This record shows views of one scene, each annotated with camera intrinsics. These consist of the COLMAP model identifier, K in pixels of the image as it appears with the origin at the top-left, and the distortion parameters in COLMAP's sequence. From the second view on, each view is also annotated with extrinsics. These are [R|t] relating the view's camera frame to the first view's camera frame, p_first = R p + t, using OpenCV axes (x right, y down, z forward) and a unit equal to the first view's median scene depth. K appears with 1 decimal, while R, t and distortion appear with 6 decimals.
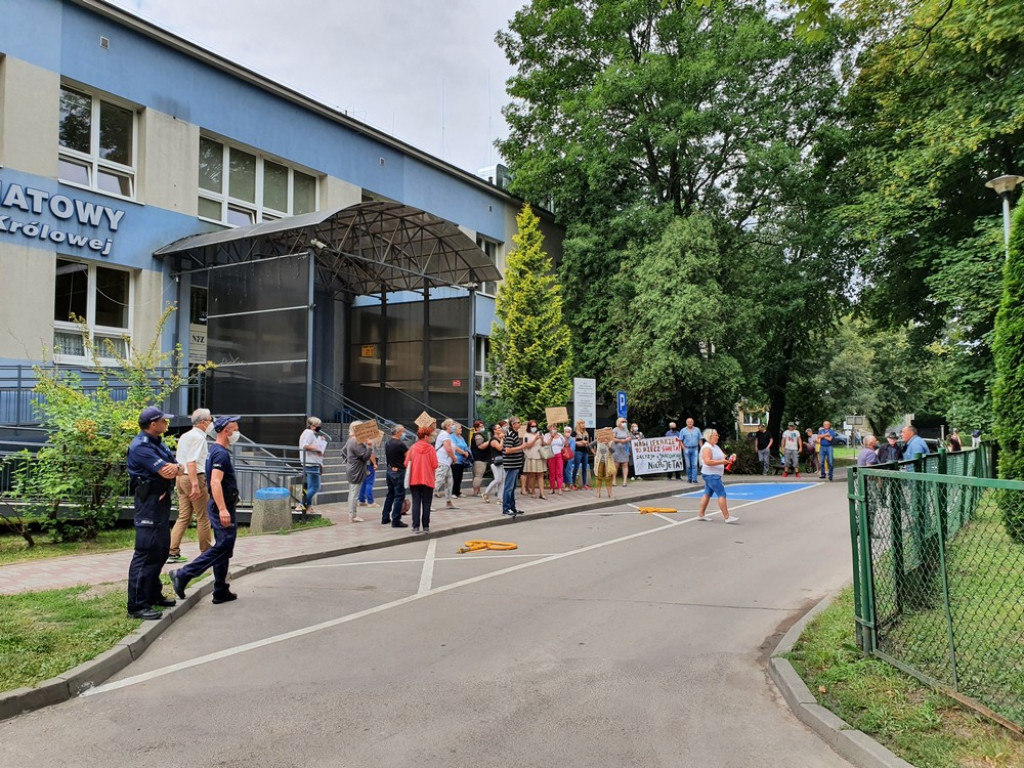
lens RADIAL K [[786.0, 0, 493.3], [0, 786.0, 404.3], [0, 0, 1]] dist [0.124690, -0.140174]
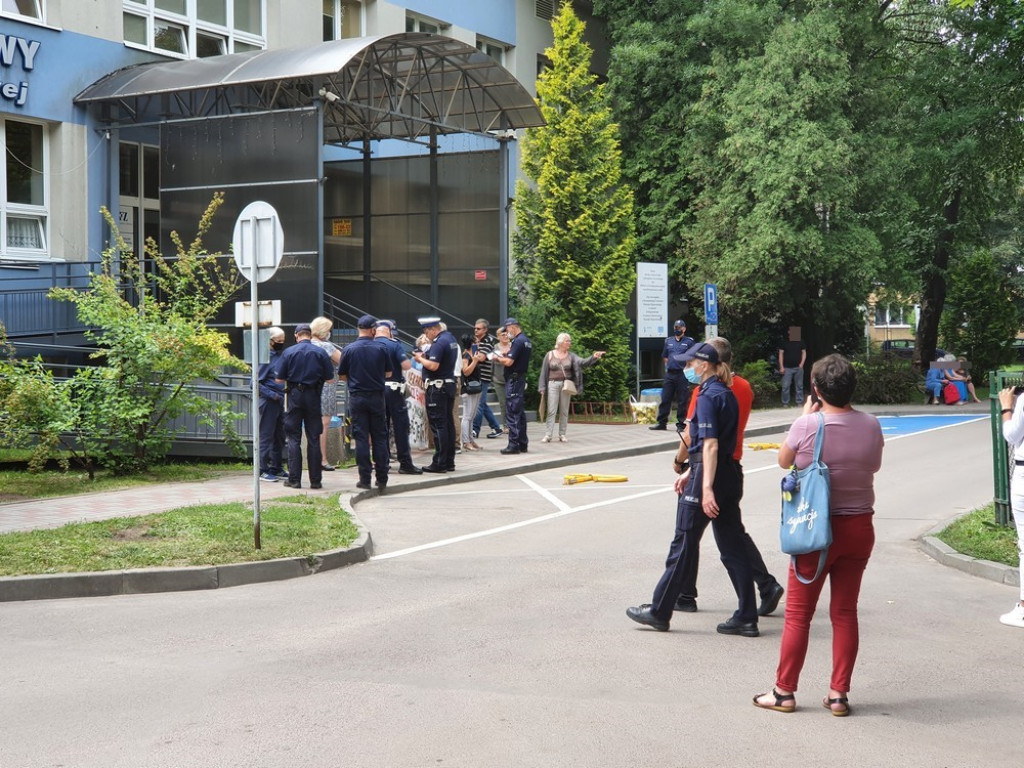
lens RADIAL K [[1531.2, 0, 487.2], [0, 1531.2, 369.9], [0, 0, 1]] dist [0.115506, -0.000618]
pose [[0.998196, -0.011969, 0.058834, -0.105604], [0.008942, 0.998636, 0.051442, -0.011175], [-0.059370, -0.050823, 0.996941, -0.307755]]
